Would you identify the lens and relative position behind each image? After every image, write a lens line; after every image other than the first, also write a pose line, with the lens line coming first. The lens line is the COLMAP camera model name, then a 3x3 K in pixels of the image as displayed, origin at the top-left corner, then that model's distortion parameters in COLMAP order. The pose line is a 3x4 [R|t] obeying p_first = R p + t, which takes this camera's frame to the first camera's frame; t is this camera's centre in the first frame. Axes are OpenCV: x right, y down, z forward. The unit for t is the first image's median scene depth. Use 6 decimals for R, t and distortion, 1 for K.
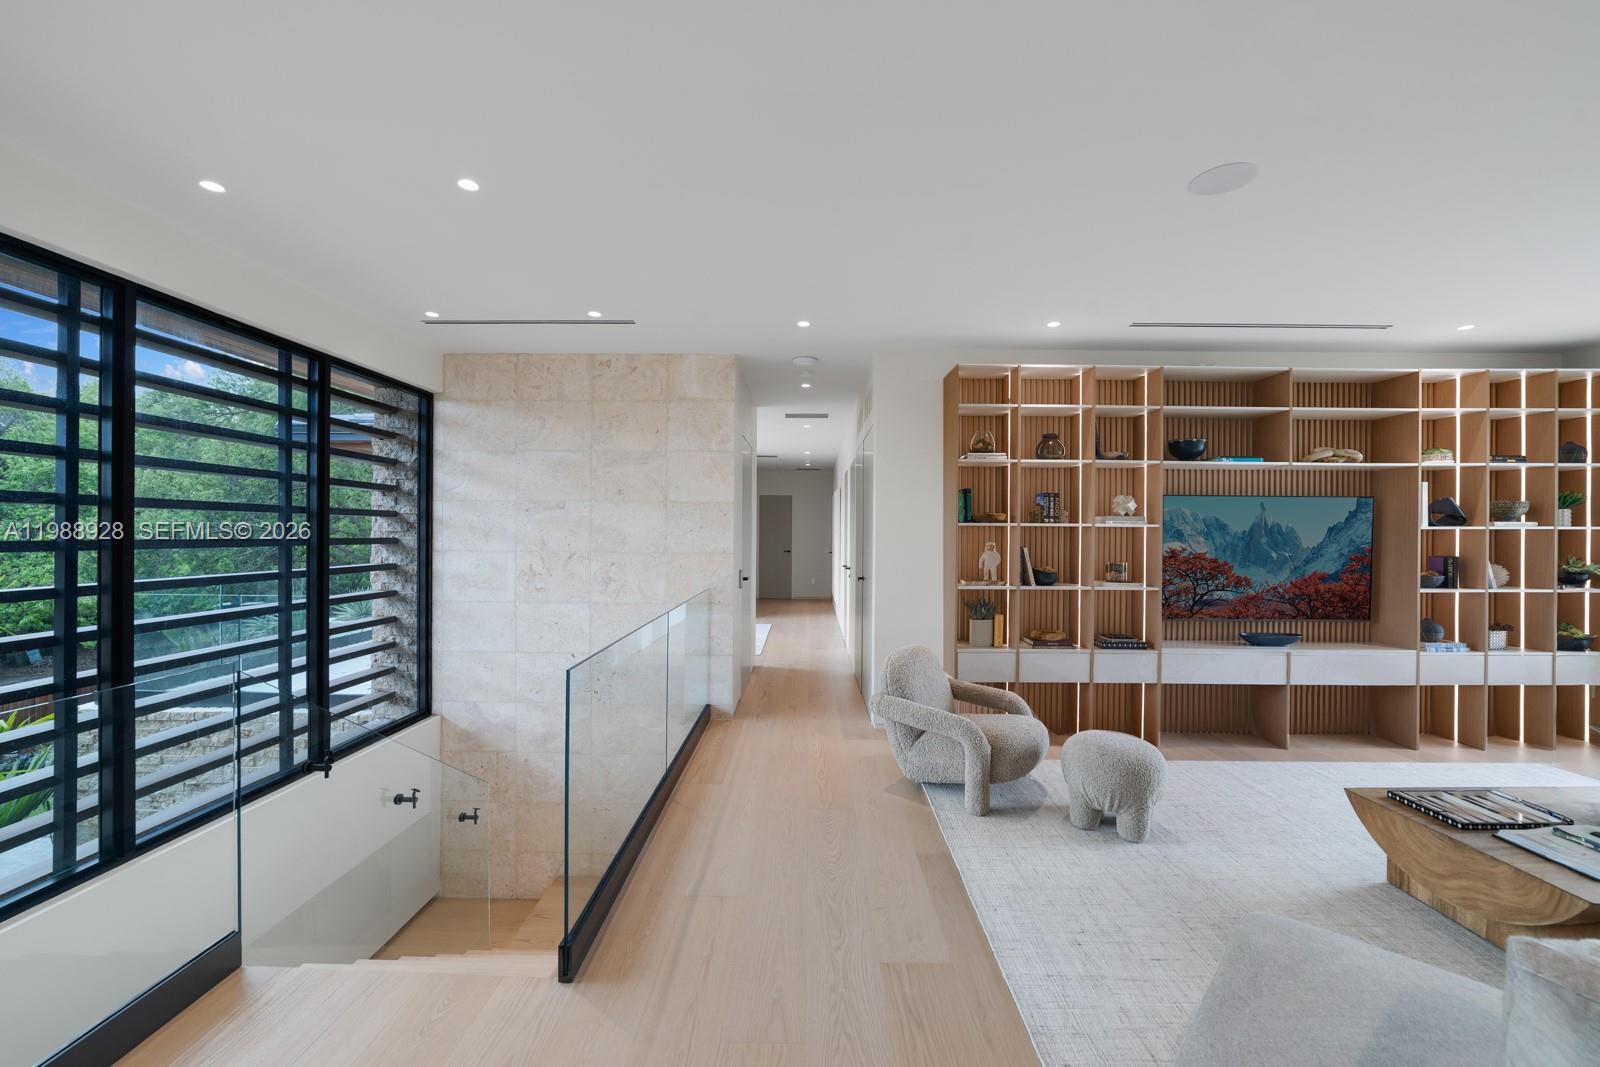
lens RADIAL K [[623.8, 0, 802.7], [0, 623.8, 536.8], [0, 0, 1]] dist [-0.024787, 0.006097]
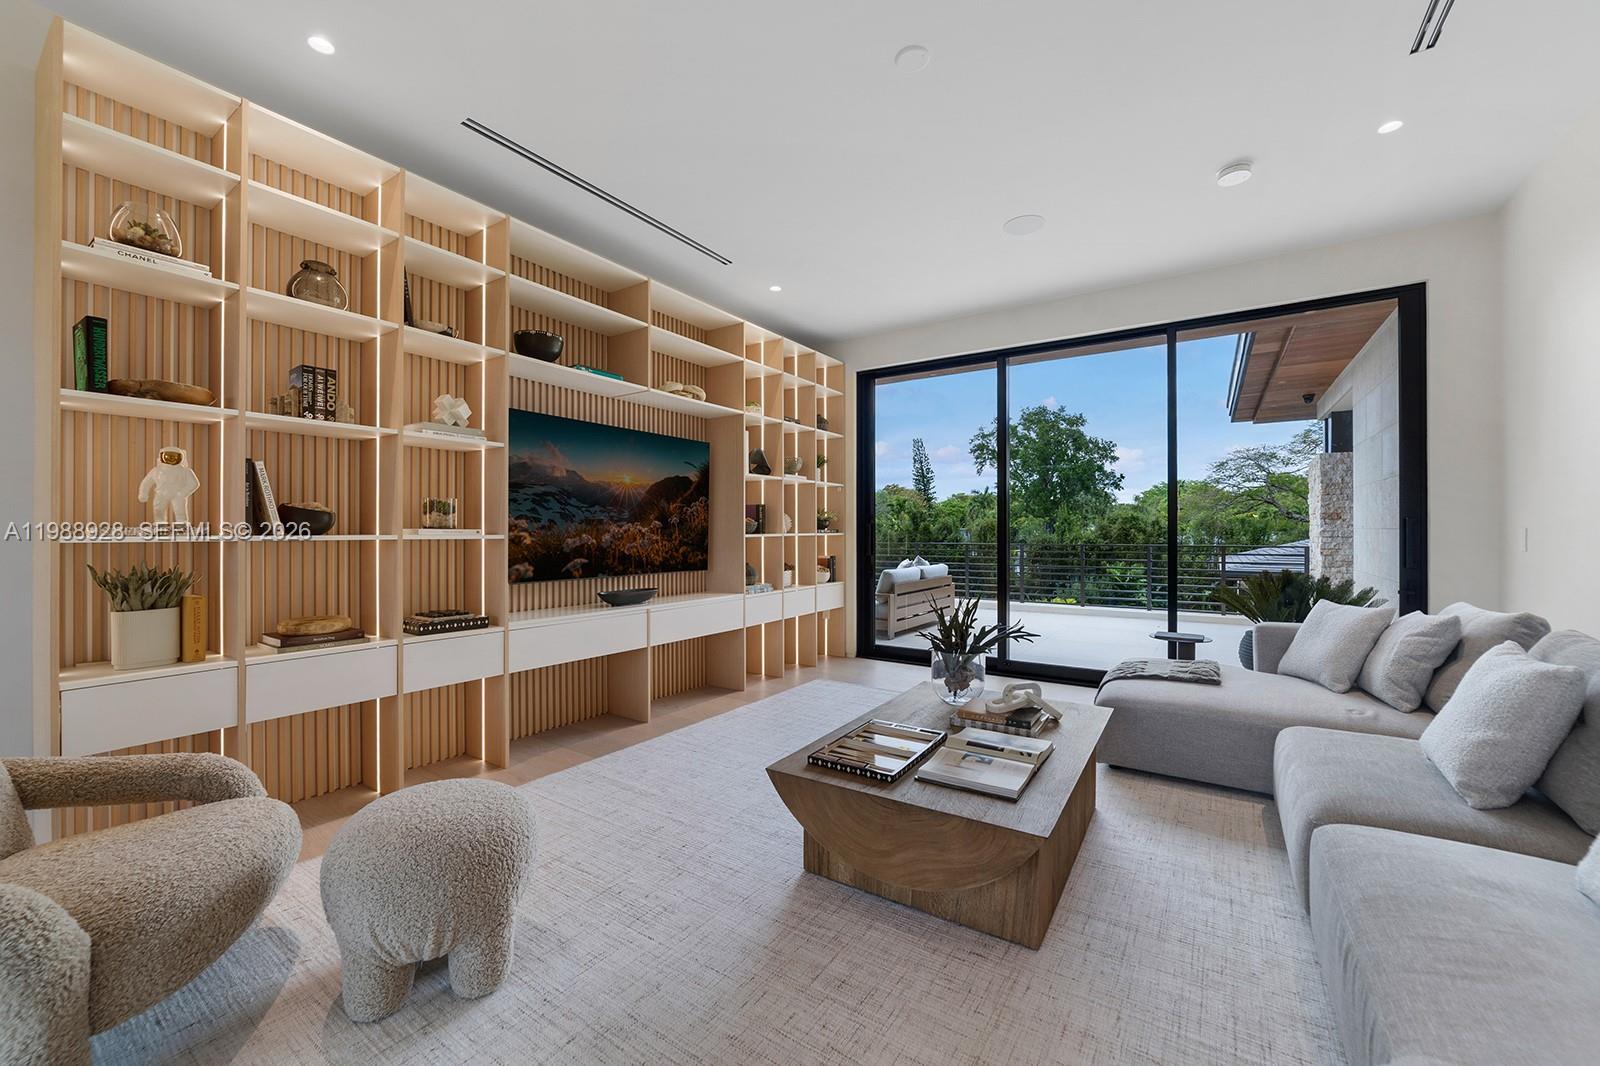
lens RADIAL K [[627.2, 0, 797.8], [0, 627.2, 530.9], [0, 0, 1]] dist [-0.023592, 0.006257]
pose [[0.550184, -0.006203, 0.835020, 0.176248], [0.006817, 0.999972, 0.002937, 0.077720], [-0.835016, 0.004077, 0.550211, 0.346153]]
